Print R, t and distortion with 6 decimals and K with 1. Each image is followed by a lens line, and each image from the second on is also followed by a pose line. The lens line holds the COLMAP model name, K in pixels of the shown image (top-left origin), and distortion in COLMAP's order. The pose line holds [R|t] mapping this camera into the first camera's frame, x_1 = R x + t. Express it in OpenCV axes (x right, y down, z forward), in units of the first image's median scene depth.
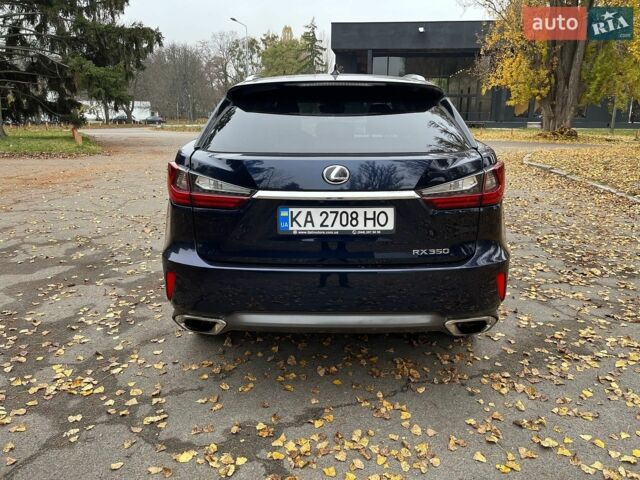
lens RADIAL K [[483.7, 0, 327.6], [0, 483.7, 237.1], [0, 0, 1]] dist [0.086971, -0.114839]
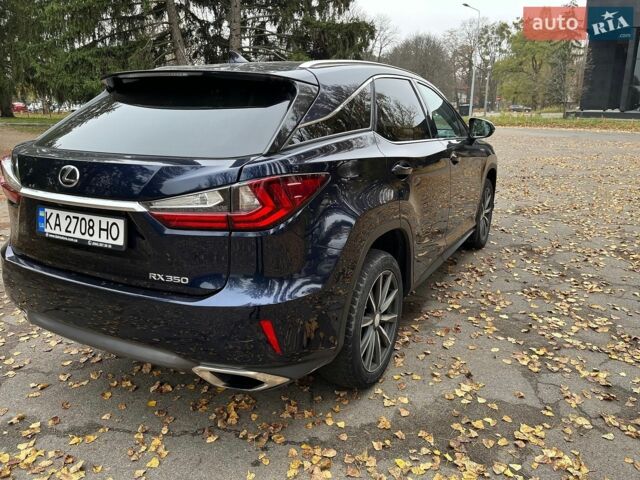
lens RADIAL K [[483.7, 0, 327.6], [0, 483.7, 237.1], [0, 0, 1]] dist [0.086971, -0.114839]
pose [[0.887582, 0.123409, -0.443812, 0.382095], [-0.115025, 0.992302, 0.045886, -0.050836], [0.446058, 0.010322, 0.894944, 0.181756]]
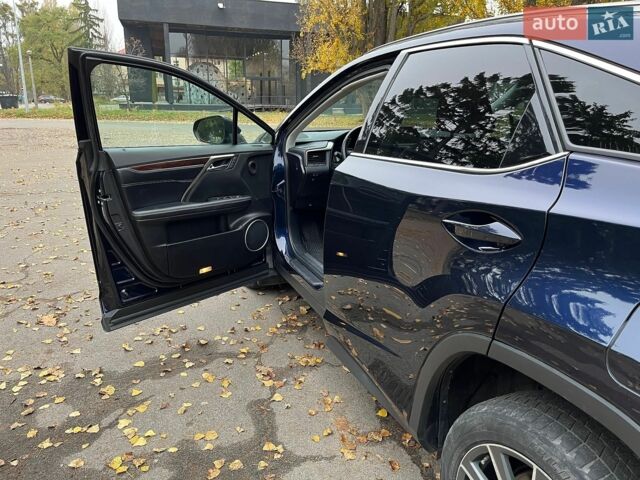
lens RADIAL K [[484.4, 0, 320.0], [0, 484.4, 240.0], [0, 0, 1]] dist [0.095479, -0.119954]
pose [[0.920371, -0.101410, 0.377668, -0.363698], [0.087232, 0.994696, 0.054507, -0.128017], [-0.381192, -0.017222, 0.924335, 0.499553]]
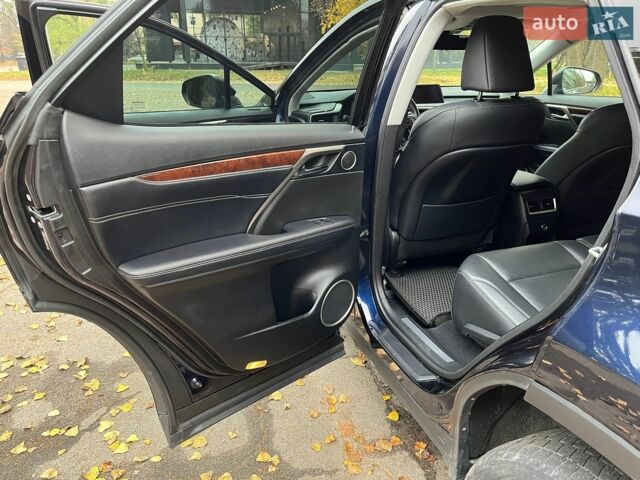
lens RADIAL K [[484.4, 0, 320.0], [0, 484.4, 240.0], [0, 0, 1]] dist [0.095479, -0.119954]
pose [[0.935359, -0.132802, 0.327822, -0.321465], [0.094657, 0.987016, 0.129764, -0.140247], [-0.340799, -0.090345, 0.935785, 0.554941]]
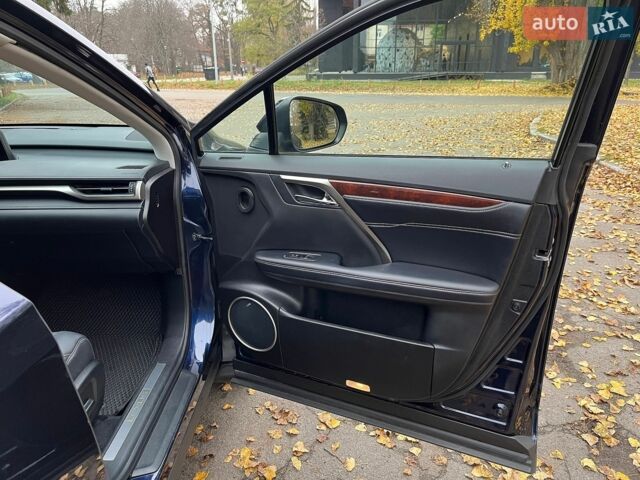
lens RADIAL K [[483.7, 0, 327.6], [0, 483.7, 237.1], [0, 0, 1]] dist [0.086971, -0.114839]
pose [[0.999910, -0.013316, 0.001728, 0.287822], [0.013107, 0.995862, 0.089925, -0.196919], [-0.002919, -0.089894, 0.995947, 0.788102]]
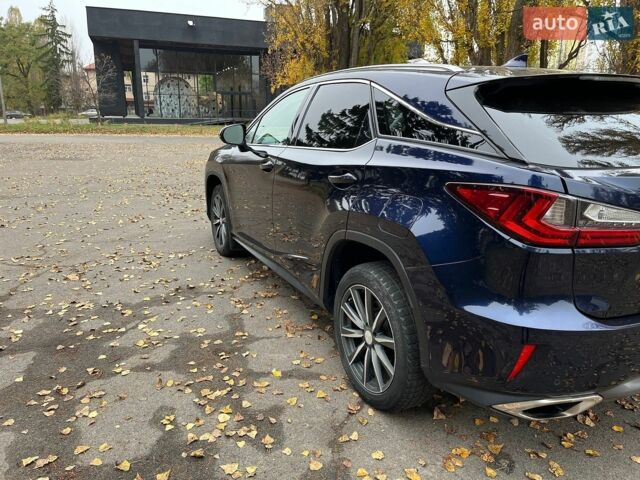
lens RADIAL K [[483.7, 0, 327.6], [0, 483.7, 237.1], [0, 0, 1]] dist [0.086971, -0.114839]
pose [[0.889868, -0.110254, 0.442696, -0.435098], [0.107698, 0.993700, 0.030998, -0.066369], [-0.443325, 0.020094, 0.896136, 0.251464]]
